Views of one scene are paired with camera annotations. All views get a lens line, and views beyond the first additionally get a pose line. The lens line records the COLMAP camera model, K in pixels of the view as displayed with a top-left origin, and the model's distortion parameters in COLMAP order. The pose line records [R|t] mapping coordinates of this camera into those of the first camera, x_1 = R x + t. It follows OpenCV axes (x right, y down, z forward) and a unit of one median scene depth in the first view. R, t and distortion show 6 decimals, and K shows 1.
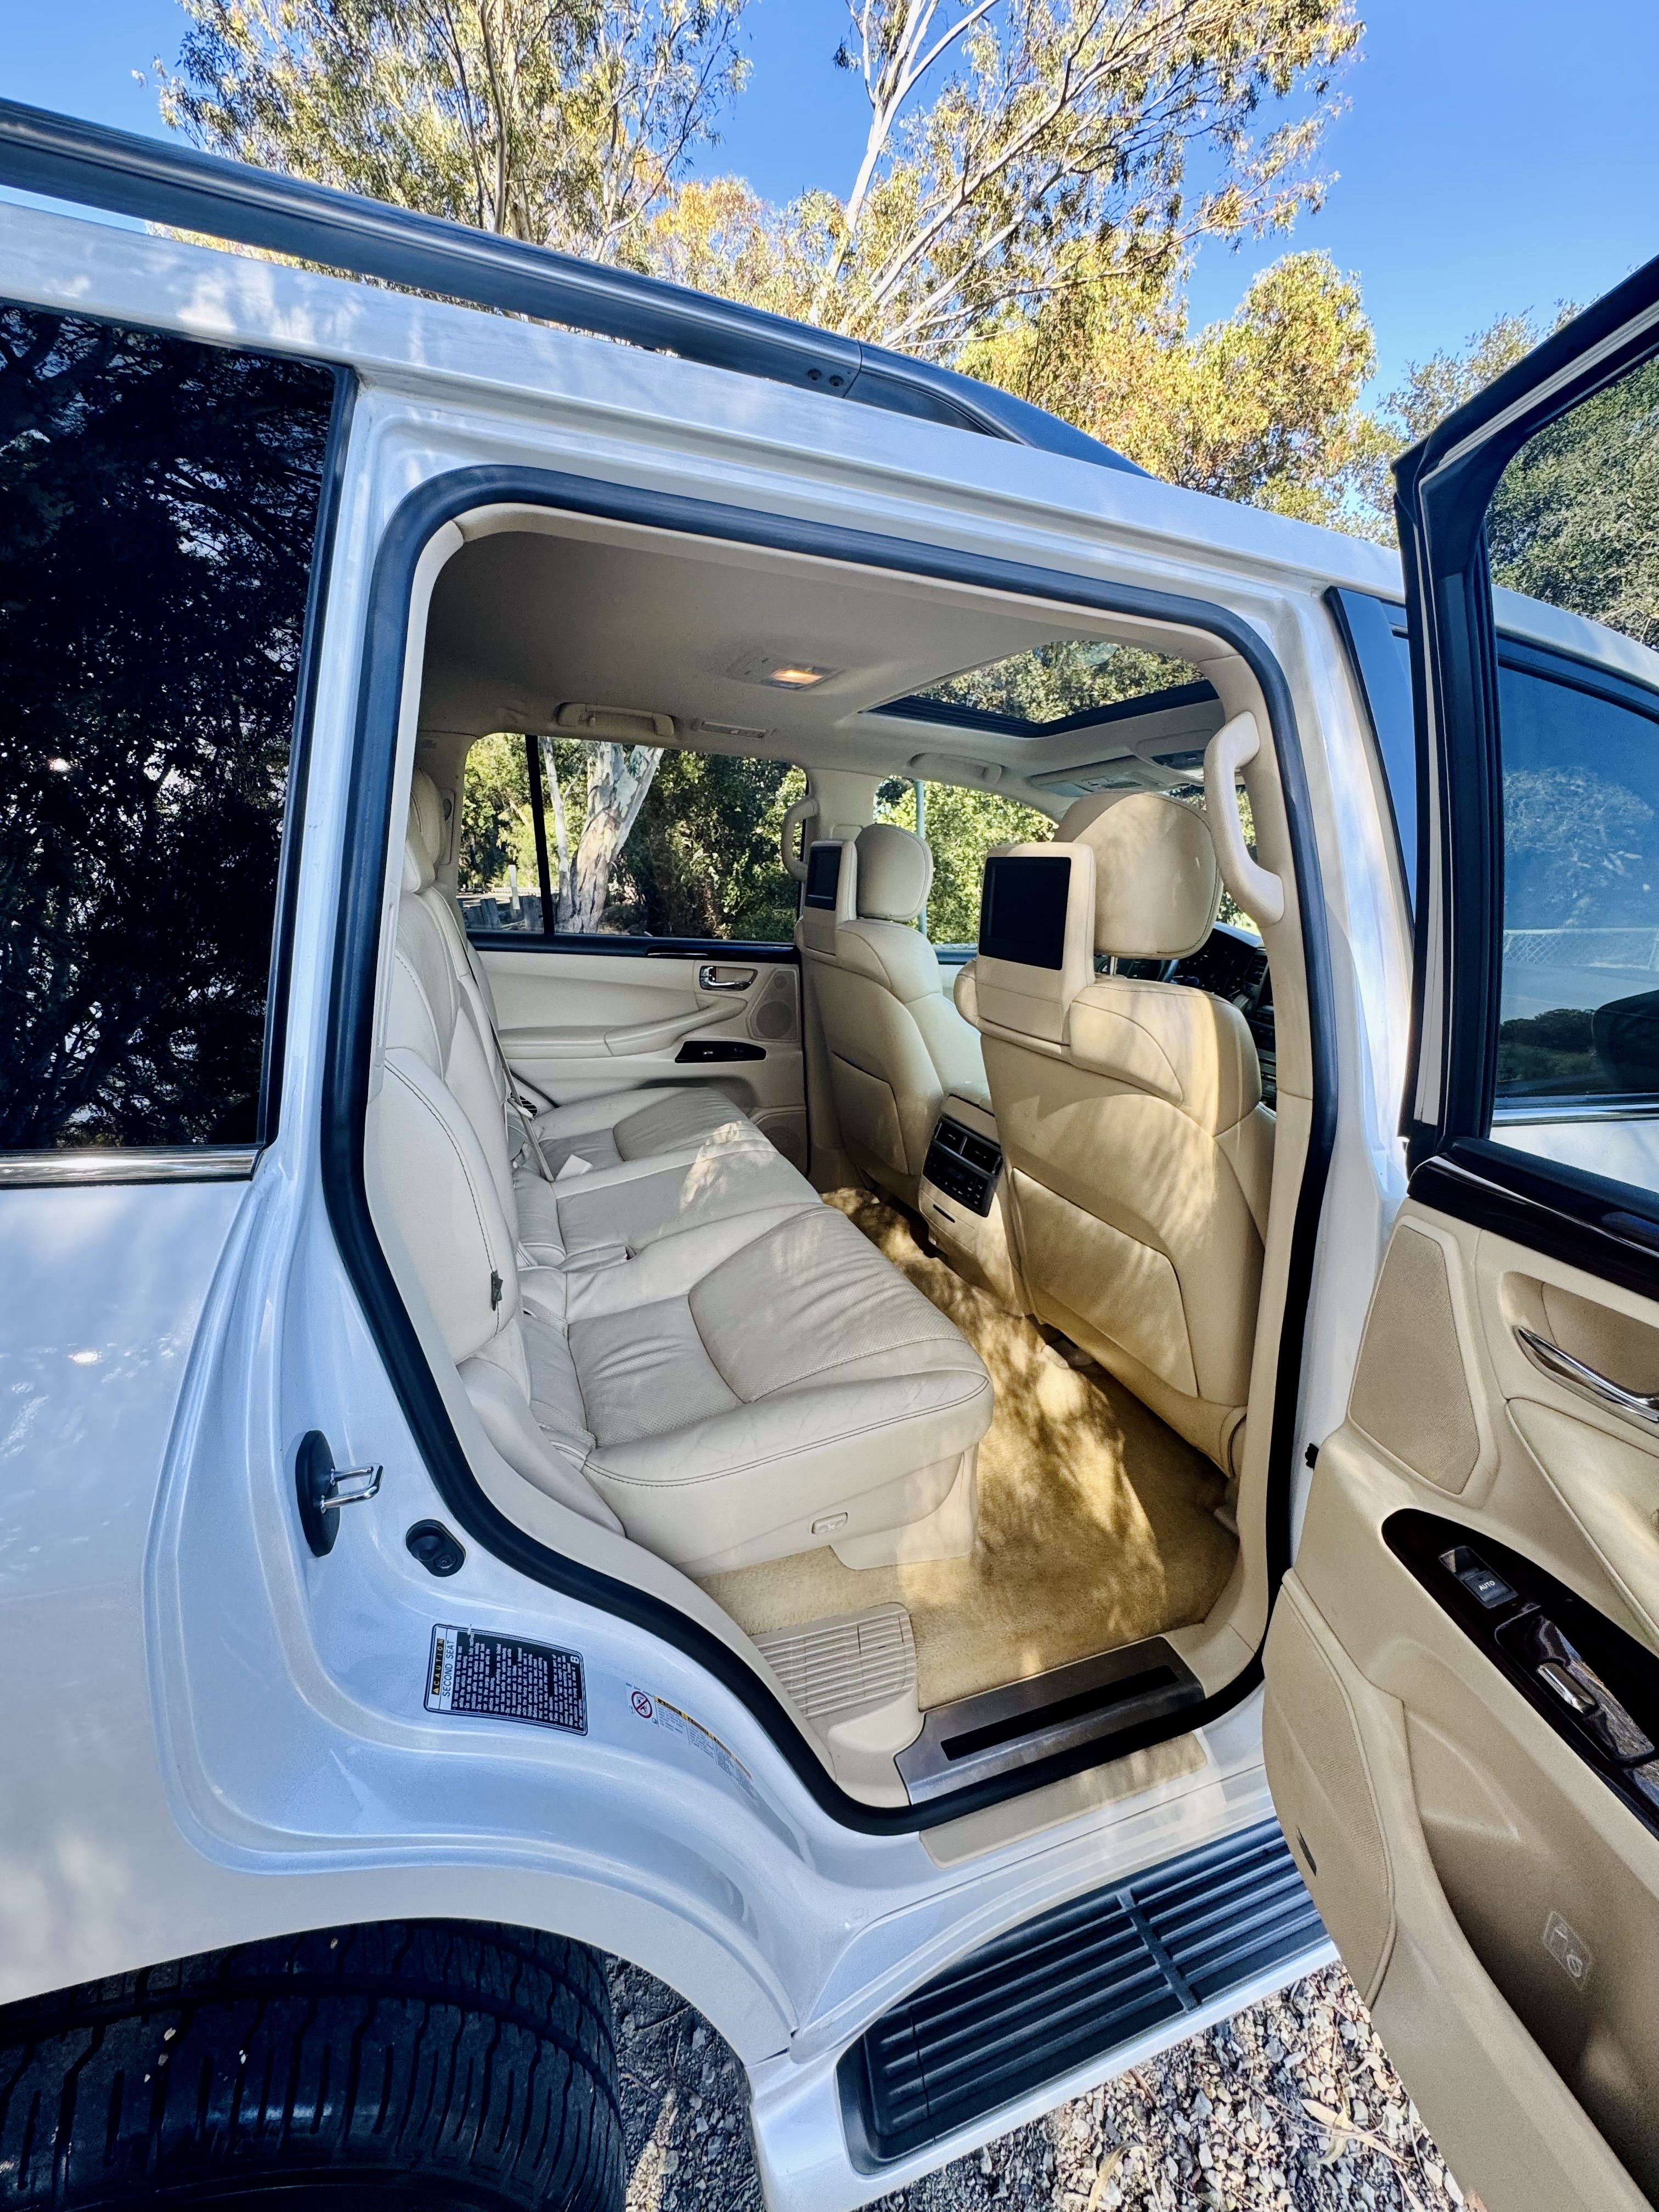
lens RADIAL K [[883.7, 0, 832.6], [0, 883.7, 1104.5], [0, 0, 1]] dist [-0.001104, -0.000160]
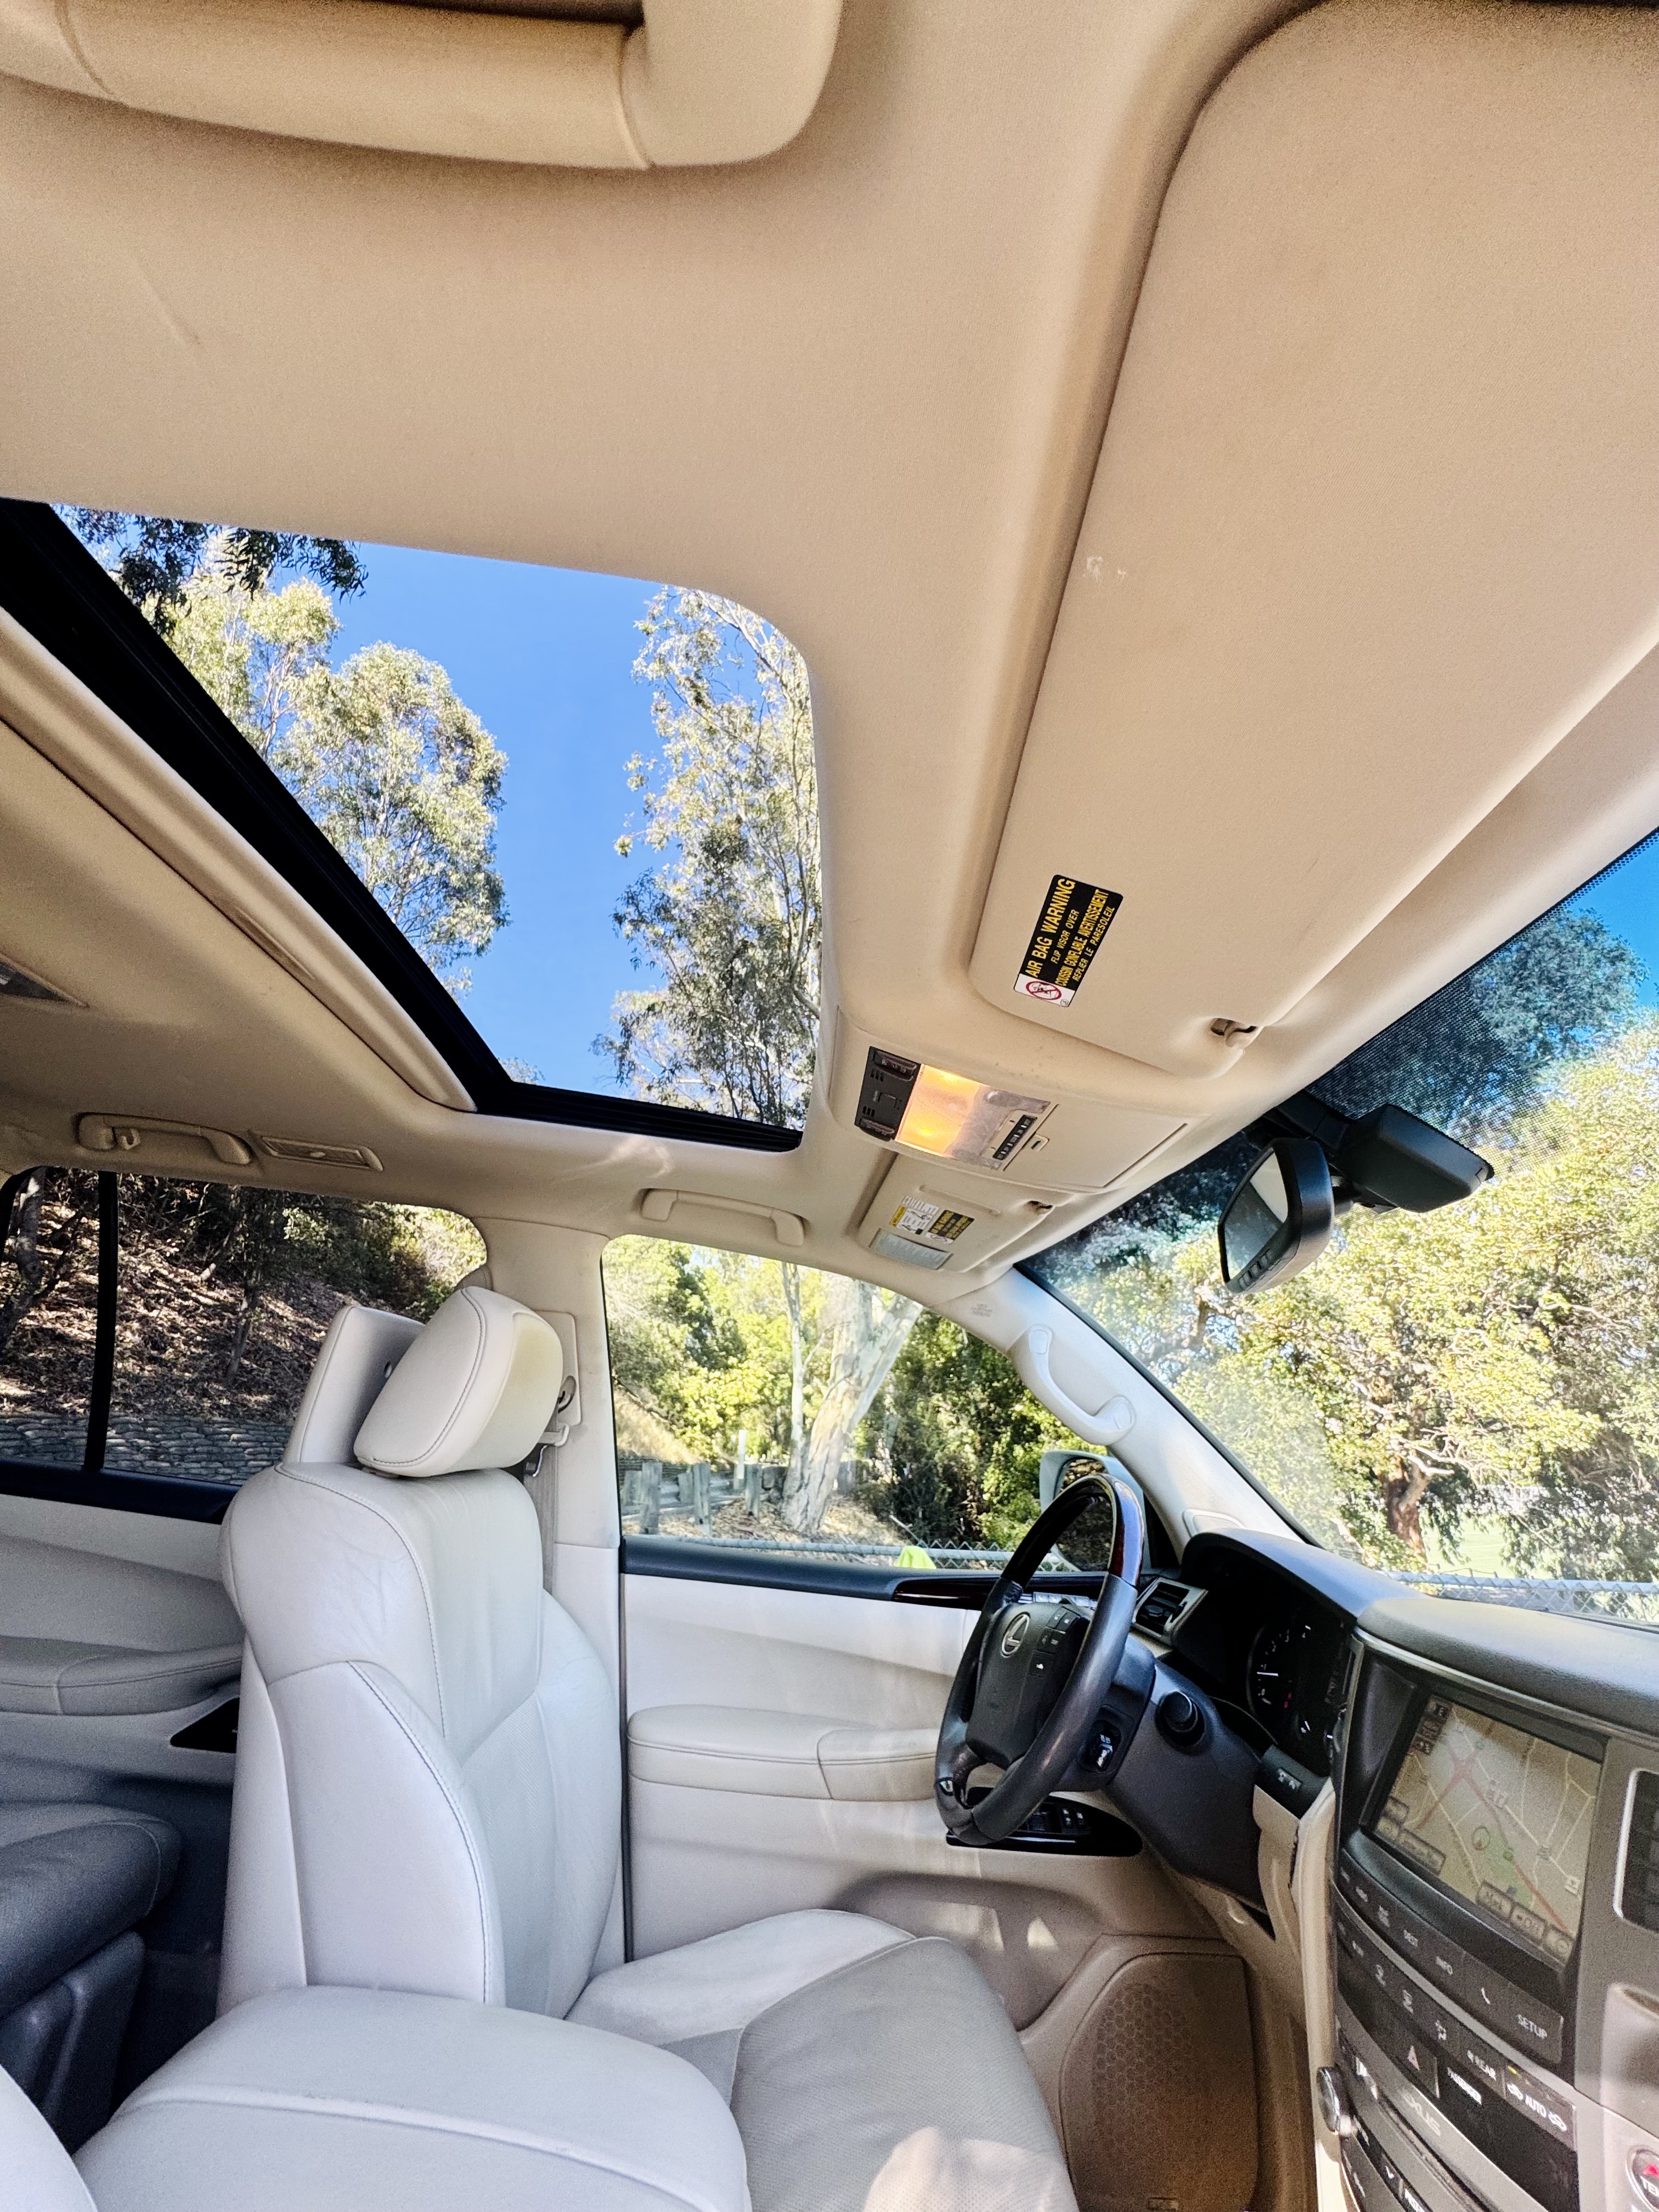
lens RADIAL K [[883.7, 0, 838.6], [0, 883.7, 1108.6], [0, 0, 1]] dist [-0.001104, -0.000160]
pose [[0.948155, -0.067479, -0.310560, 0.448072], [-0.128840, 0.811678, -0.569718, -0.126830], [0.290519, 0.580194, 0.760903, 0.590673]]
